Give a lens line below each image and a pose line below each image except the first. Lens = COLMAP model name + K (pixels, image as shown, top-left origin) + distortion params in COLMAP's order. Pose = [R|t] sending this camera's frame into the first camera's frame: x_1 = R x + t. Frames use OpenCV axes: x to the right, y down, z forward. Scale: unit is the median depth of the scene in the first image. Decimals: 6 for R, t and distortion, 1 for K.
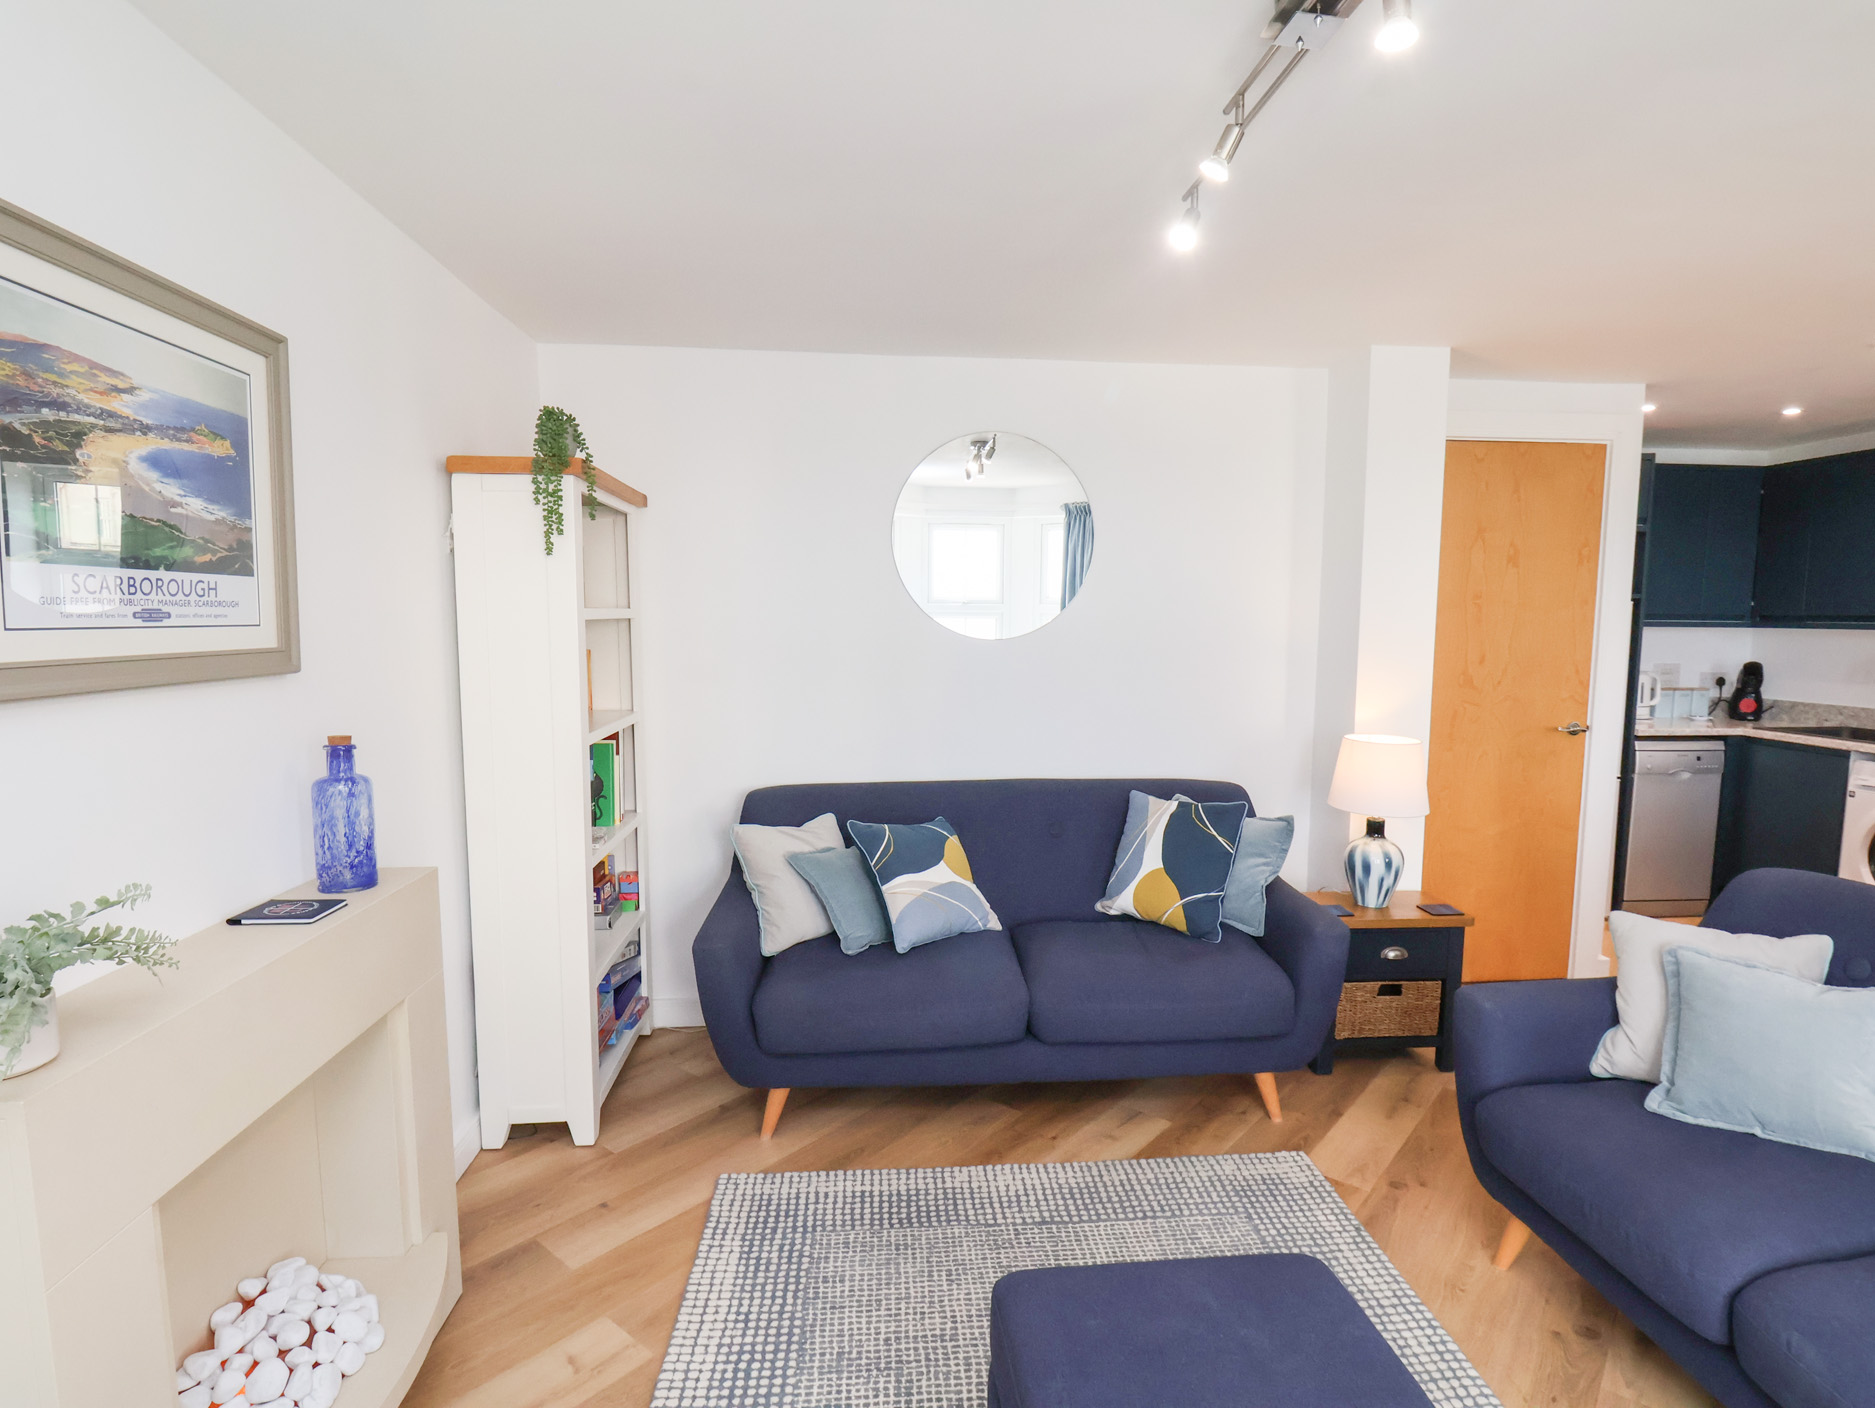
lens RADIAL K [[982.5, 0, 949.0], [0, 982.5, 706.5], [0, 0, 1]] dist [0.001687, -0.015580]
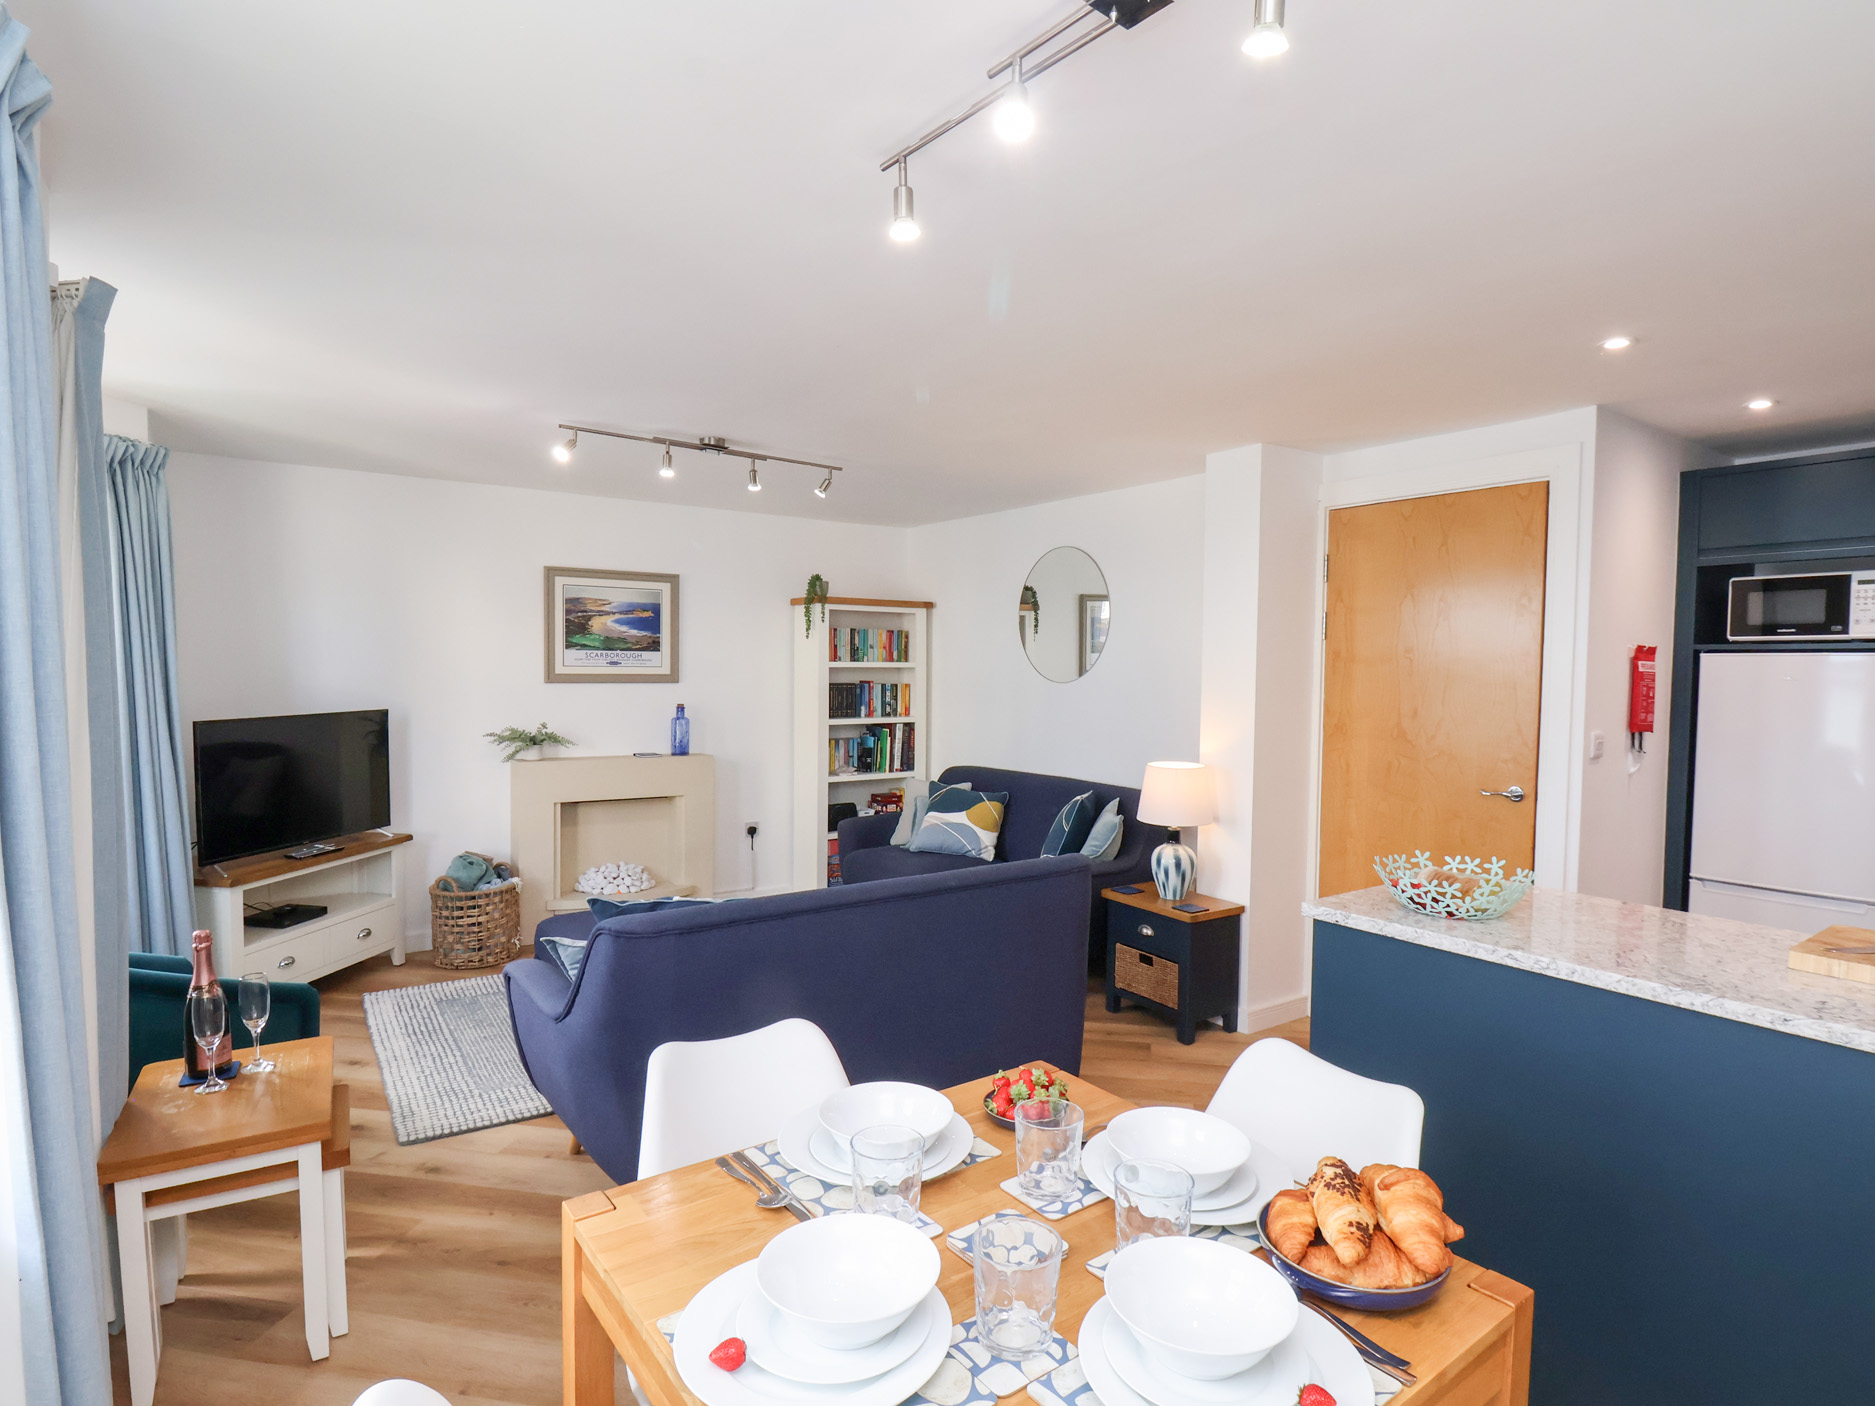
lens RADIAL K [[997.7, 0, 986.6], [0, 997.7, 705.2], [0, 0, 1]] dist [-0.000587, -0.016162]
pose [[0.498047, 0.035873, -0.866408, 1.478742], [-0.088252, 0.996053, -0.009491, -0.011071], [0.862648, 0.081189, 0.499247, 0.164012]]
